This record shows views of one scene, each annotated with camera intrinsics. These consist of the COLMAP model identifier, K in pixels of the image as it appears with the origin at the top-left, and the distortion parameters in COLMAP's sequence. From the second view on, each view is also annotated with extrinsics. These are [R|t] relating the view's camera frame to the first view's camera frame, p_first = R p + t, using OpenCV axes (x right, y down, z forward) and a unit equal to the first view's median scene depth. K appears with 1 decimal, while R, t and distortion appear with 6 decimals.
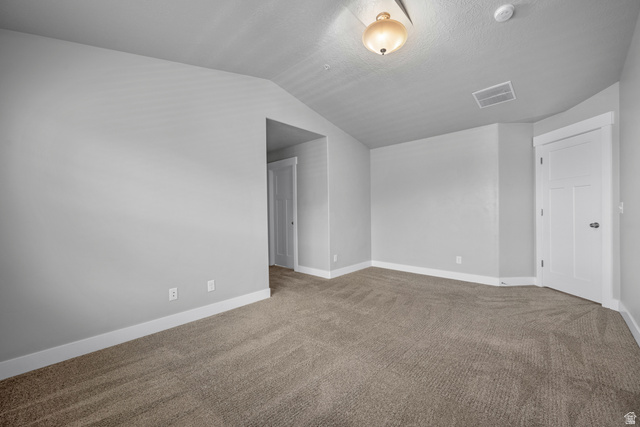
lens RADIAL K [[256.3, 0, 317.8], [0, 256.3, 212.3], [0, 0, 1]] dist [-0.000202, -0.000168]
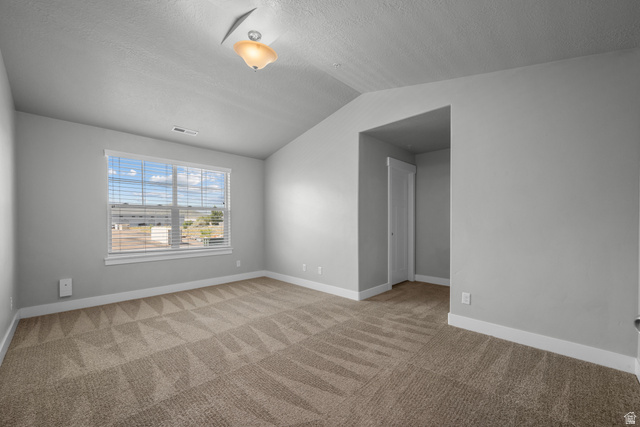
lens RADIAL K [[256.3, 0, 317.9], [0, 256.3, 218.6], [0, 0, 1]] dist [-0.000202, -0.000168]
pose [[-0.020546, 0.013191, -0.999702, 0.856232], [0.007449, 0.999887, 0.013040, -0.024252], [0.999761, -0.007179, -0.020642, 0.830005]]
